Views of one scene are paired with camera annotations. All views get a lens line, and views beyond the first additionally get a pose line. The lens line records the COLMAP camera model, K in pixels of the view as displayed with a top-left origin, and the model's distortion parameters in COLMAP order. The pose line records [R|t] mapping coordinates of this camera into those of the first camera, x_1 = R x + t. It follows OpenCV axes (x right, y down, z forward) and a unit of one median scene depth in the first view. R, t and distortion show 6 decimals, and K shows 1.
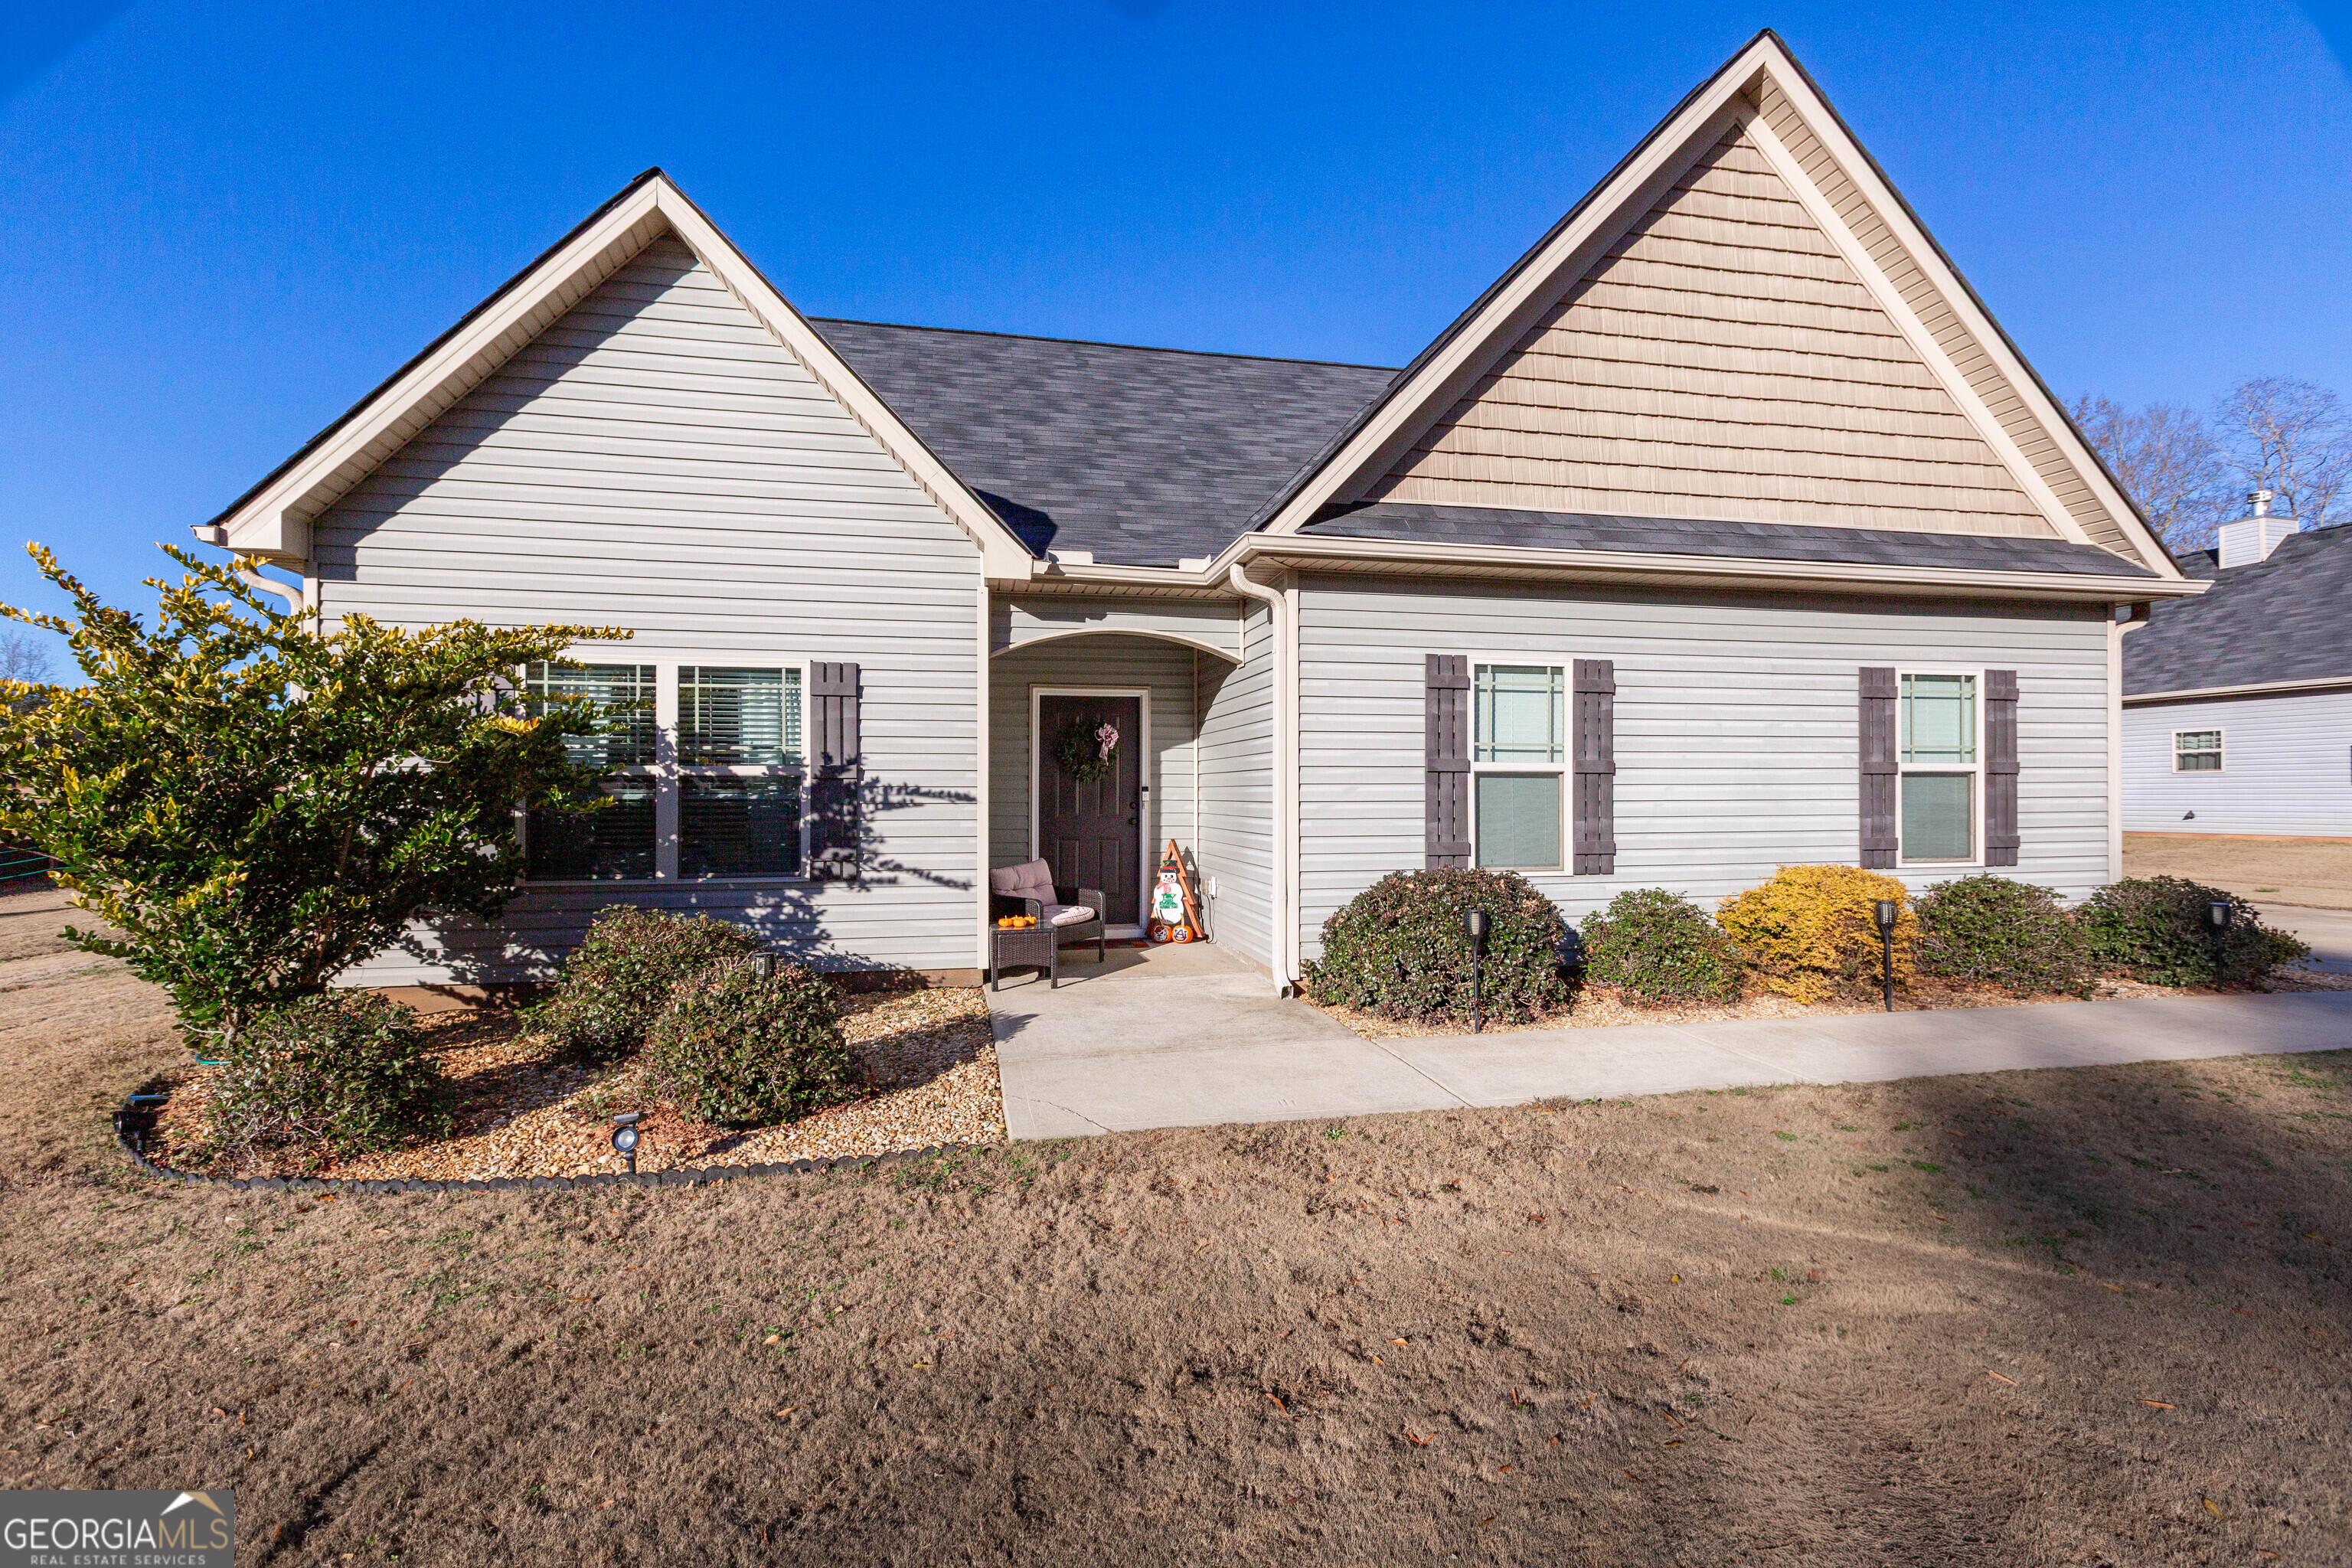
lens RADIAL K [[1054.3, 0, 1166.7], [0, 1054.3, 788.7], [0, 0, 1]] dist [0.000782, -0.001414]
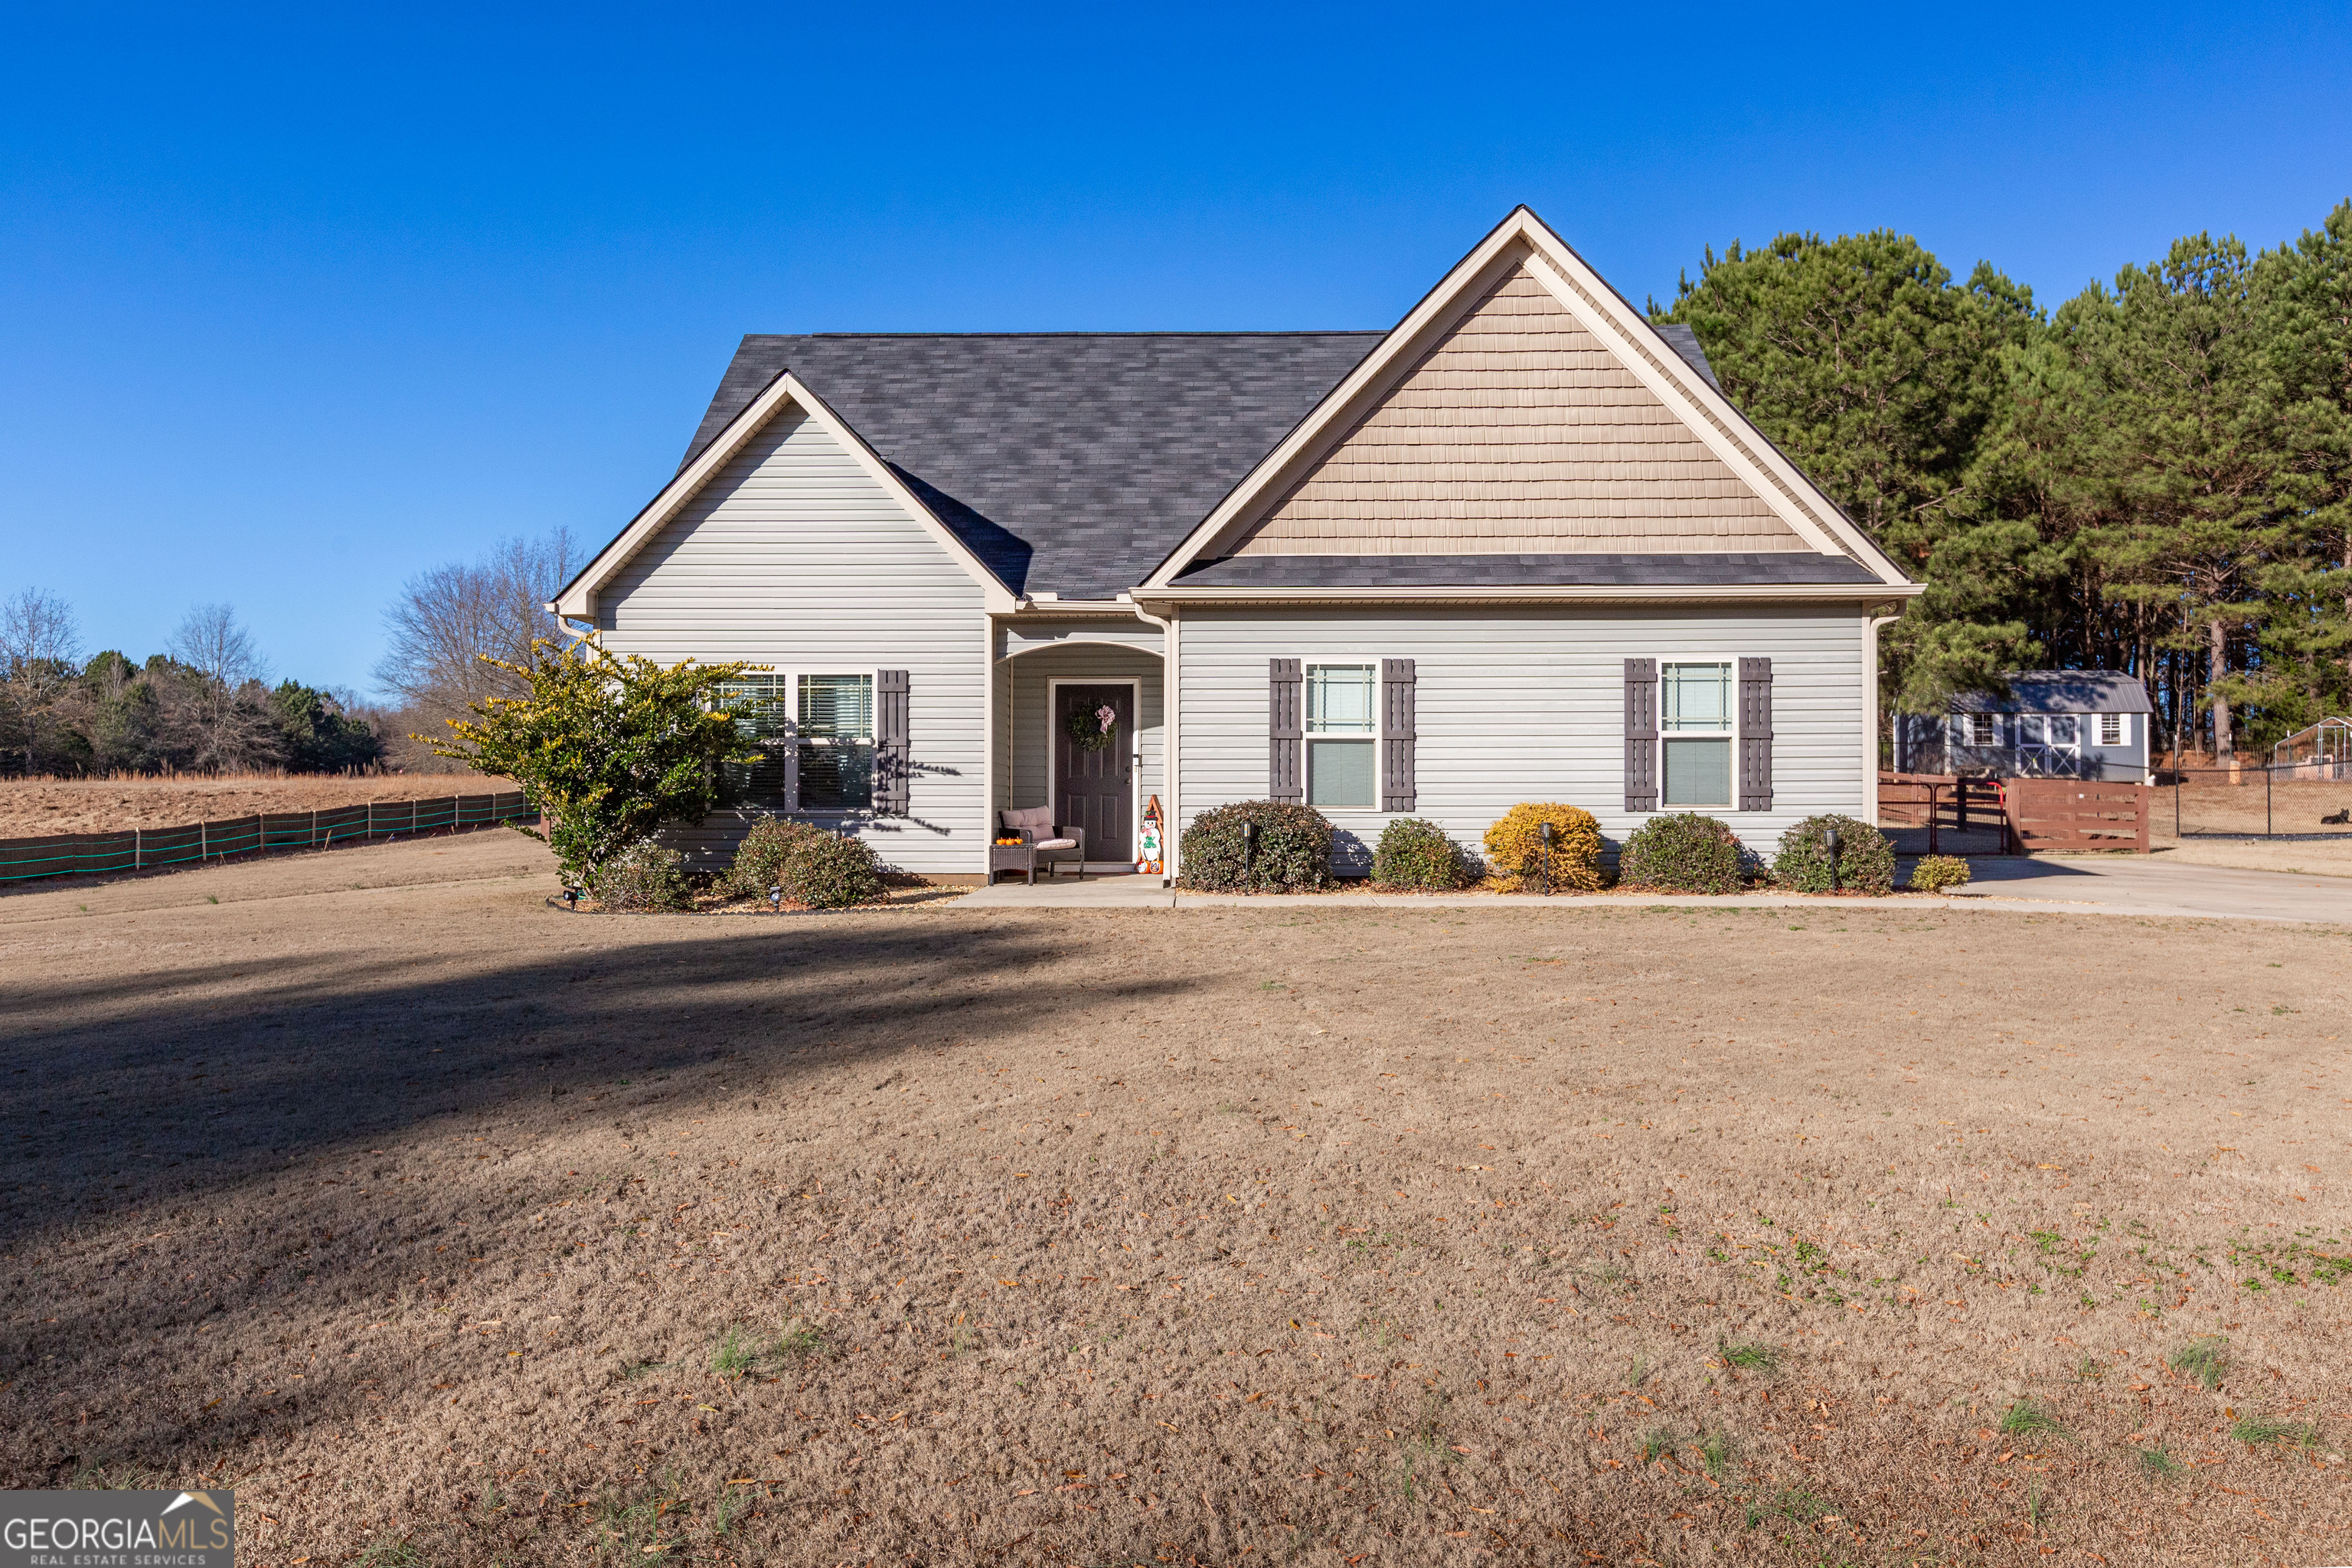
lens RADIAL K [[1889.9, 0, 1177.5], [0, 1889.9, 796.6], [0, 0, 1]] dist [0.003775, -0.002654]
pose [[0.971165, 0.000444, -0.238407, 0.715145], [-0.000462, 1.000000, -0.000018, 0.061056], [0.238407, 0.000128, 0.971165, -1.511435]]
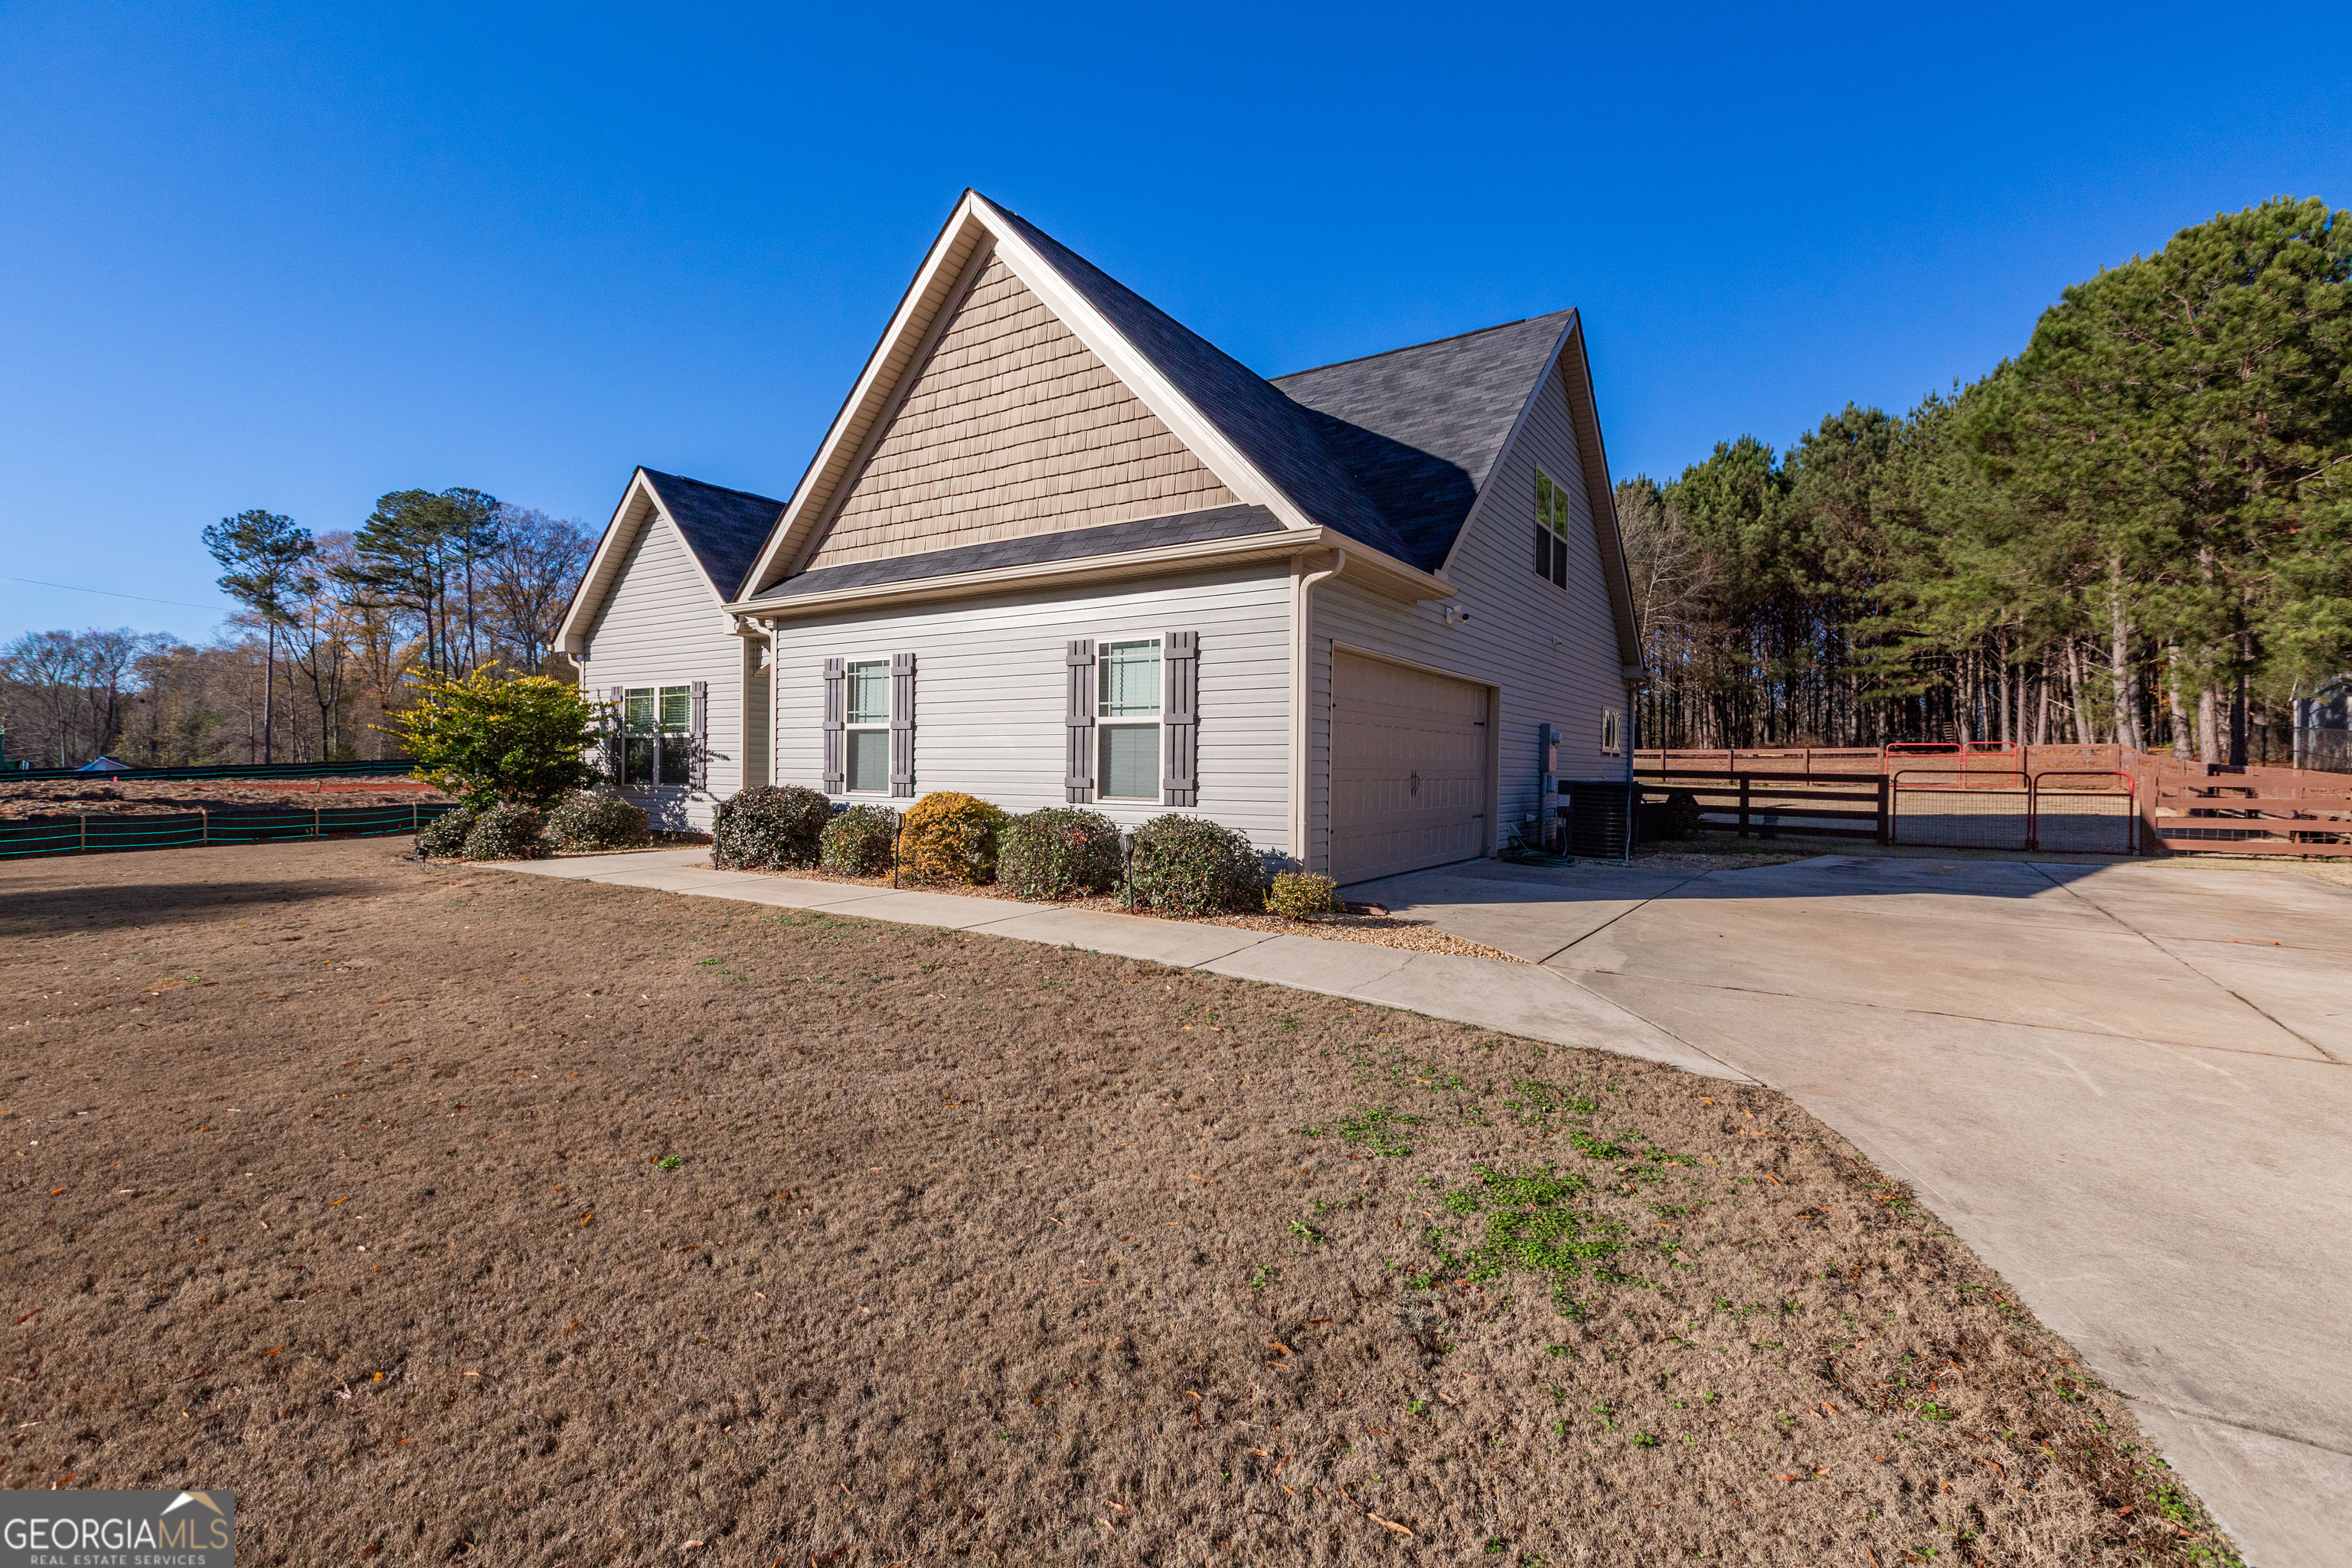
lens RADIAL K [[1054.3, 0, 1181.8], [0, 1054.3, 761.9], [0, 0, 1]] dist [0.000782, -0.001414]
pose [[0.701830, 0.006547, -0.712315, 1.731401], [0.004130, 0.999904, 0.013259, 0.012261], [0.712333, -0.012248, 0.701735, 0.223461]]
